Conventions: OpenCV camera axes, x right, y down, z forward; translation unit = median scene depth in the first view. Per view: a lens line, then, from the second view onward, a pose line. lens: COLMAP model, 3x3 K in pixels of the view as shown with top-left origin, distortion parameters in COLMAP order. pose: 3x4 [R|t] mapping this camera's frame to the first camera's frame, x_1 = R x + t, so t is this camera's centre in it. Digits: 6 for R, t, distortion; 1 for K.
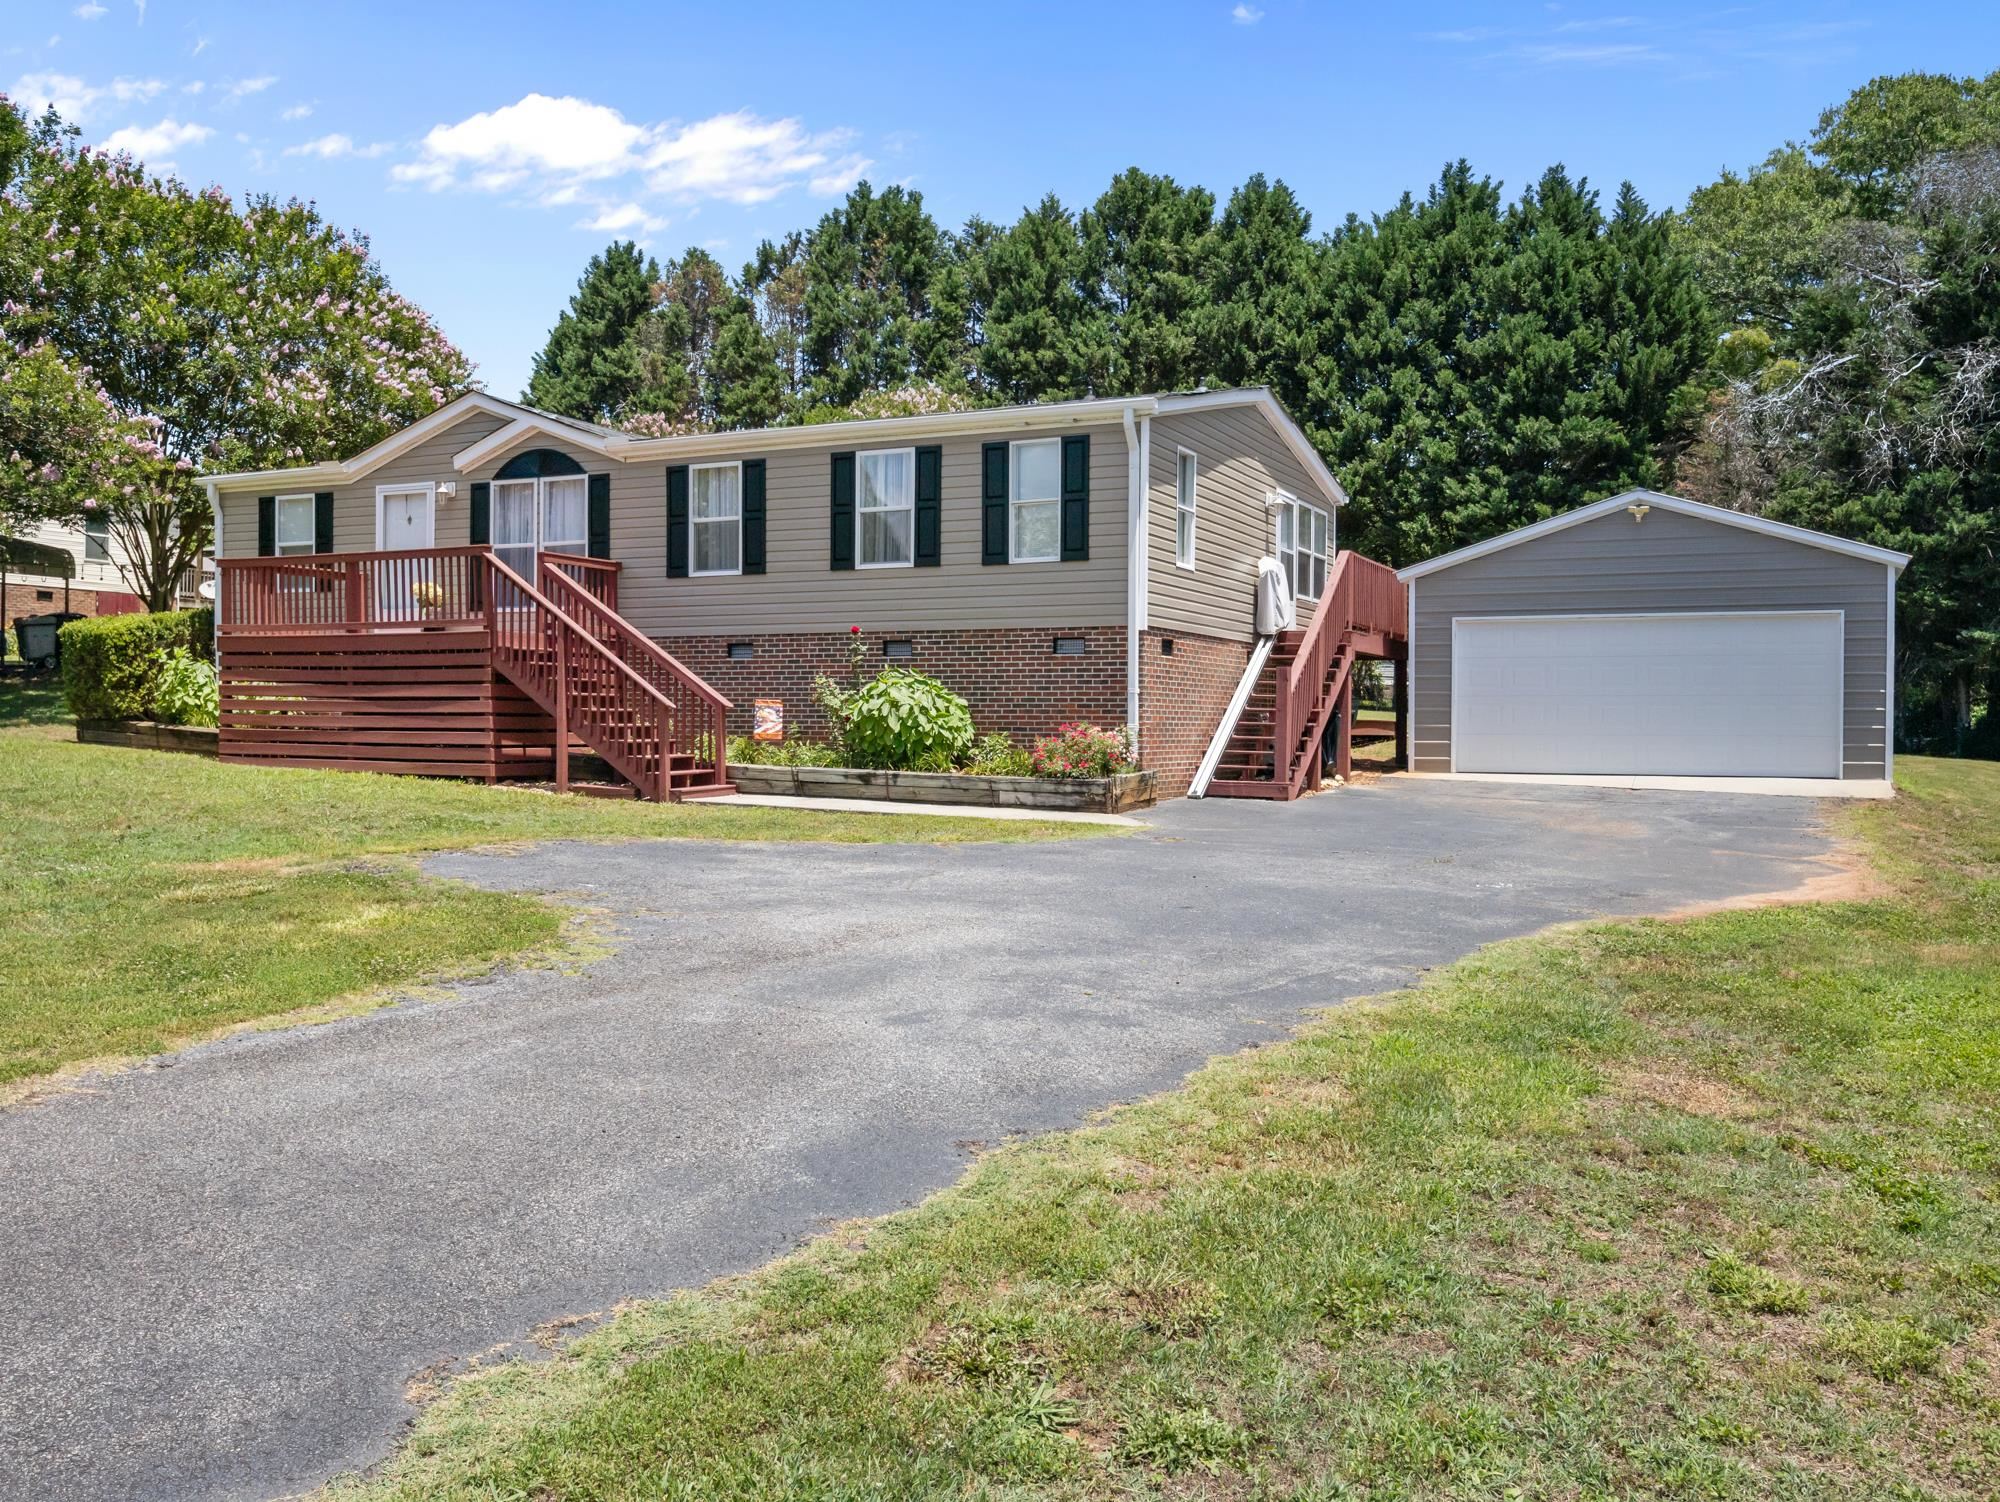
lens RADIAL K [[1666.9, 0, 1029.9], [0, 1666.9, 757.3], [0, 0, 1]] dist [-0.029691, -0.010847]
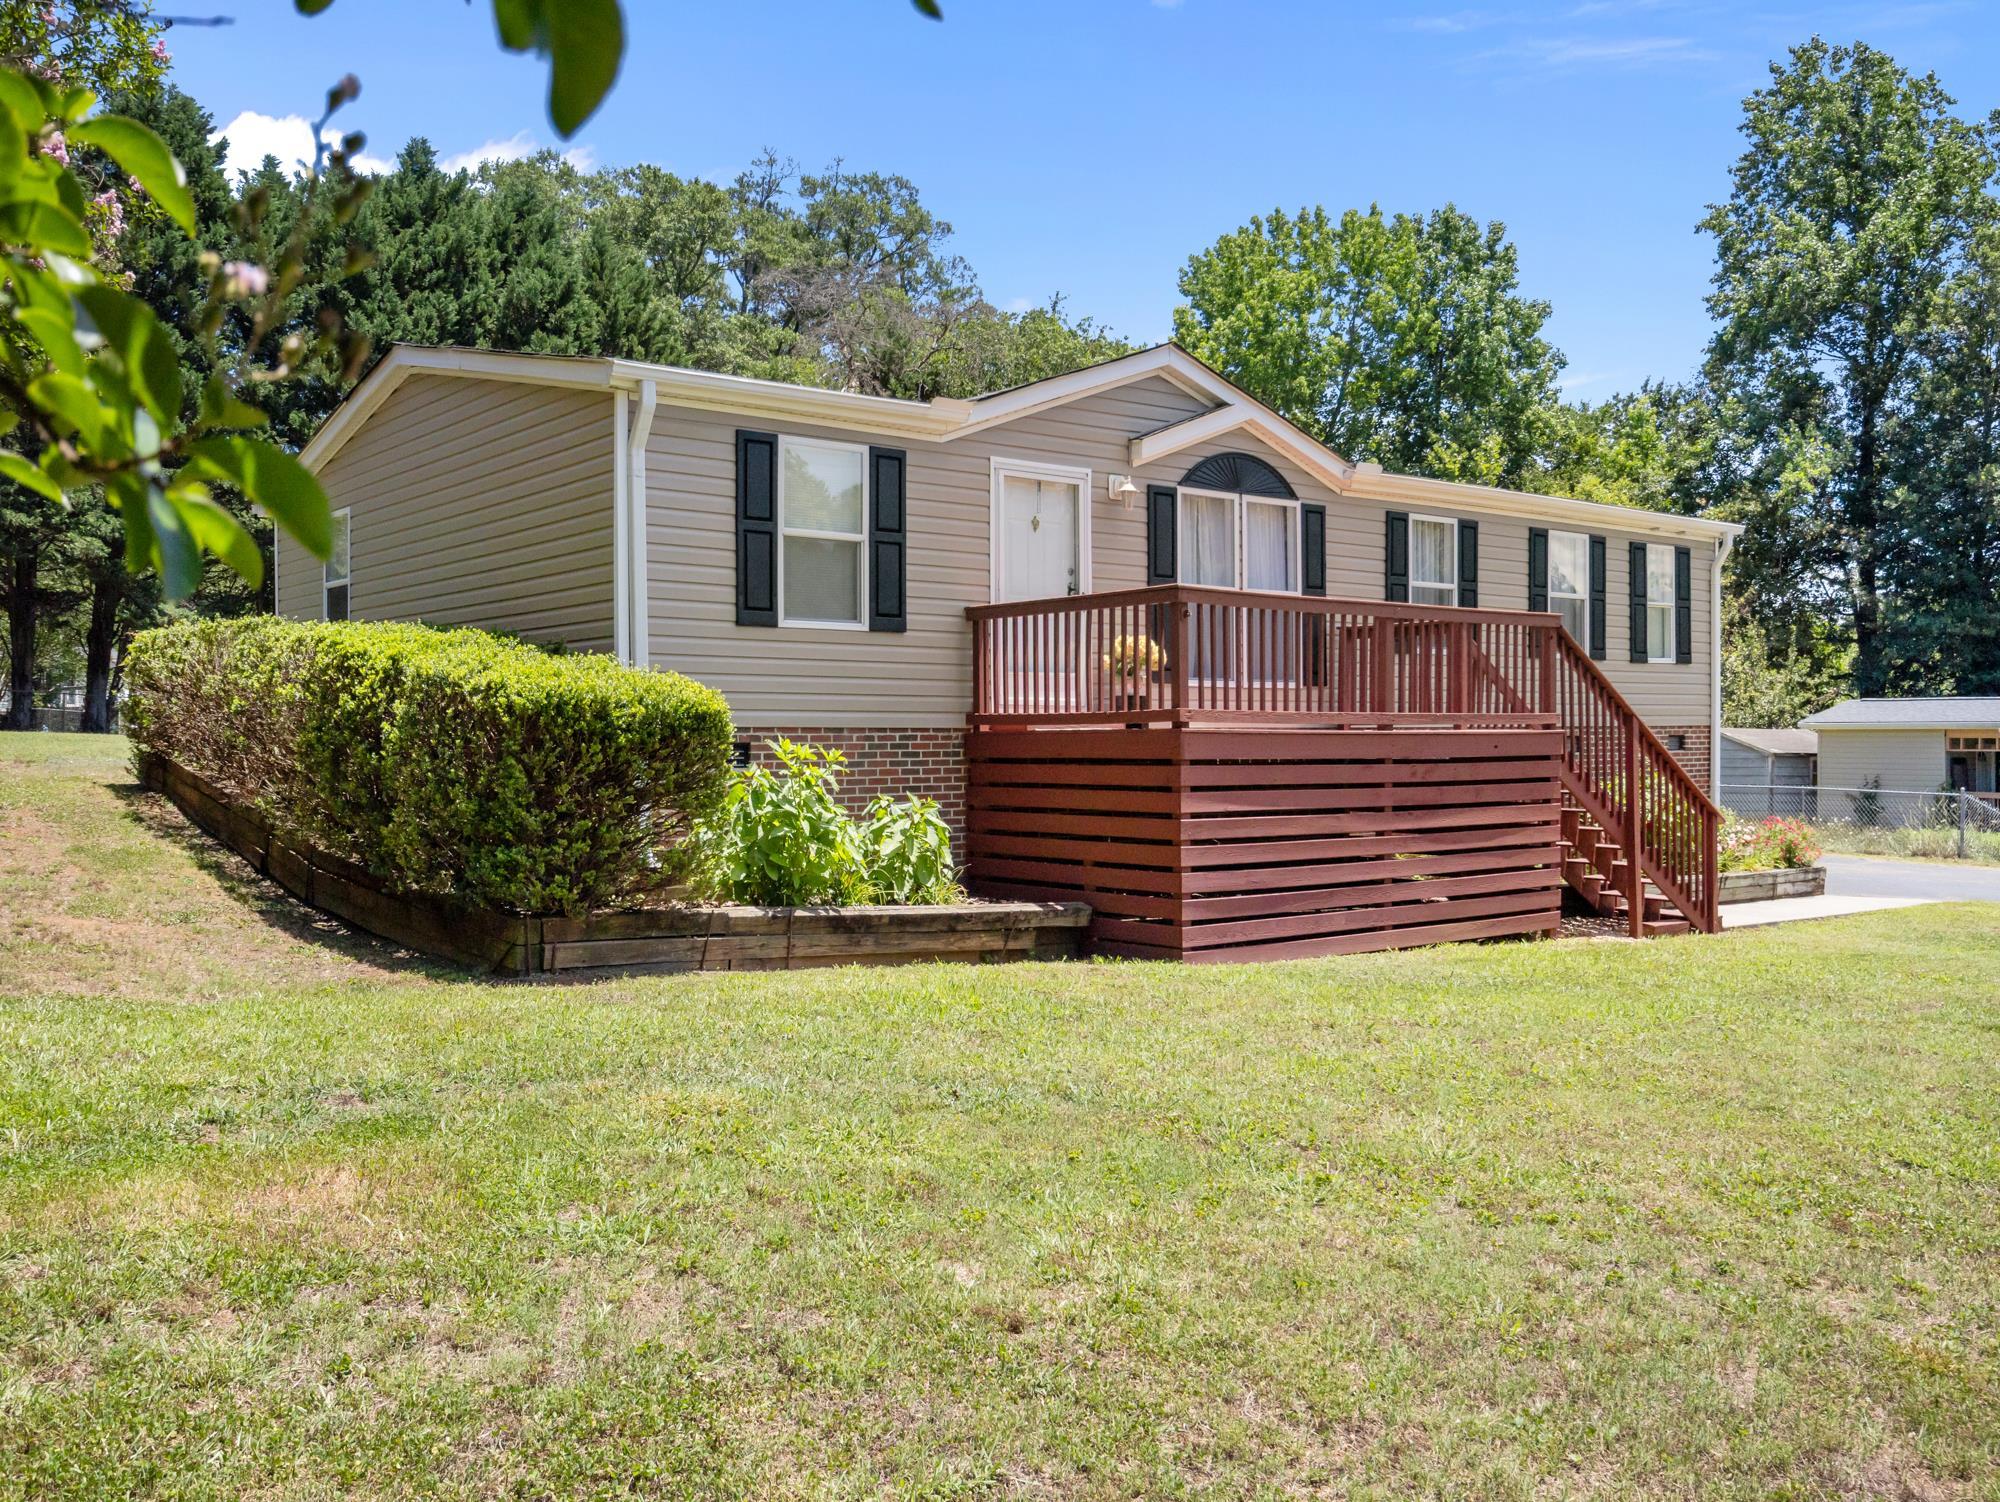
lens RADIAL K [[1666.9, 0, 998.3], [0, 1666.9, 748.3], [0, 0, 1]] dist [-0.029691, -0.010847]
pose [[0.450624, -0.017422, 0.892544, -0.499857], [0.026708, 0.999625, 0.006028, -0.036309], [-0.892314, 0.021122, 0.450920, 0.406127]]
